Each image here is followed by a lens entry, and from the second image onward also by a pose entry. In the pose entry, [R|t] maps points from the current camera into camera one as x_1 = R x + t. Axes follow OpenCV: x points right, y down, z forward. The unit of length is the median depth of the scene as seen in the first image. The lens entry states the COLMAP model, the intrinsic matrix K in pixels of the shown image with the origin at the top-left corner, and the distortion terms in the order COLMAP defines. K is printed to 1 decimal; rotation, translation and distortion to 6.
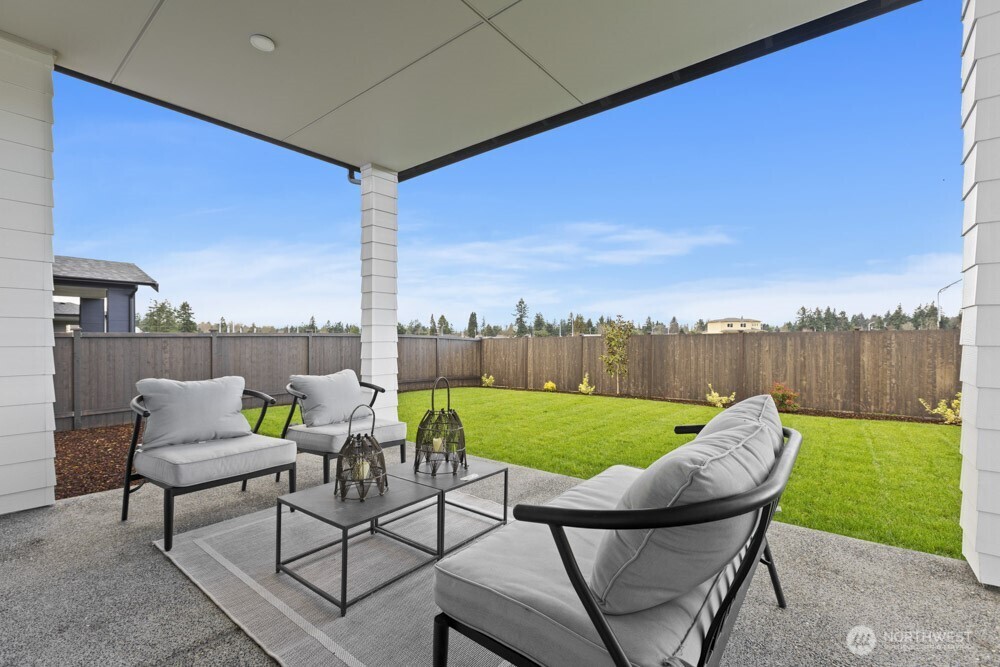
lens RADIAL K [[446.5, 0, 499.1], [0, 446.5, 341.2], [0, 0, 1]] dist [-0.003459, 0.001067]
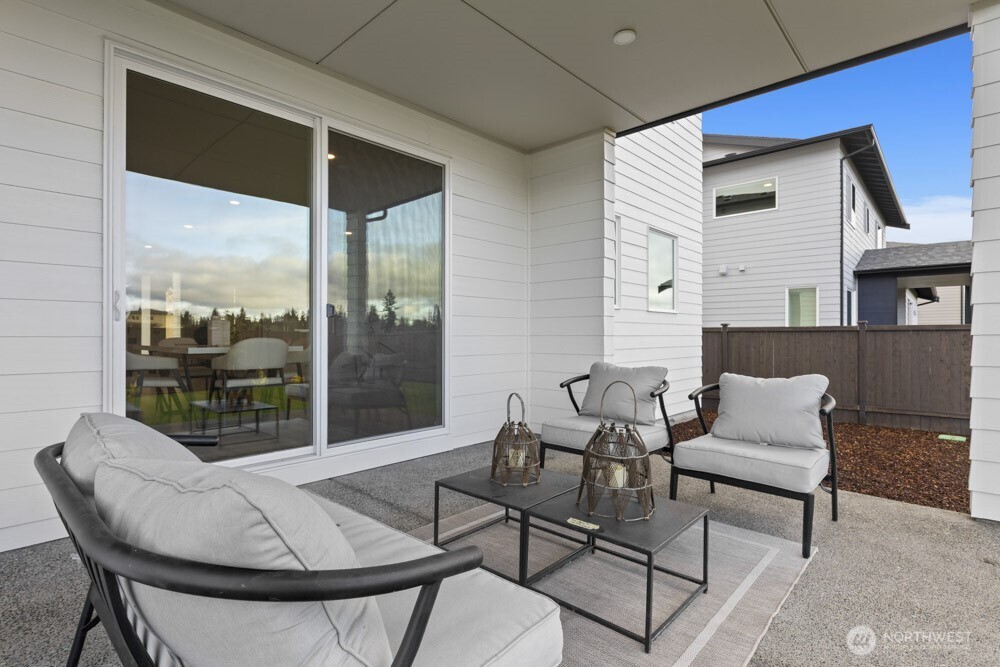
lens RADIAL K [[491.8, 0, 497.0], [0, 491.8, 333.2], [0, 0, 1]] dist [0.003557, 0.000126]
pose [[-0.075415, -0.000657, -0.997152, 0.205058], [-0.008007, 0.999968, -0.000053, 0.002876], [0.997120, 0.007980, -0.075418, 0.267944]]
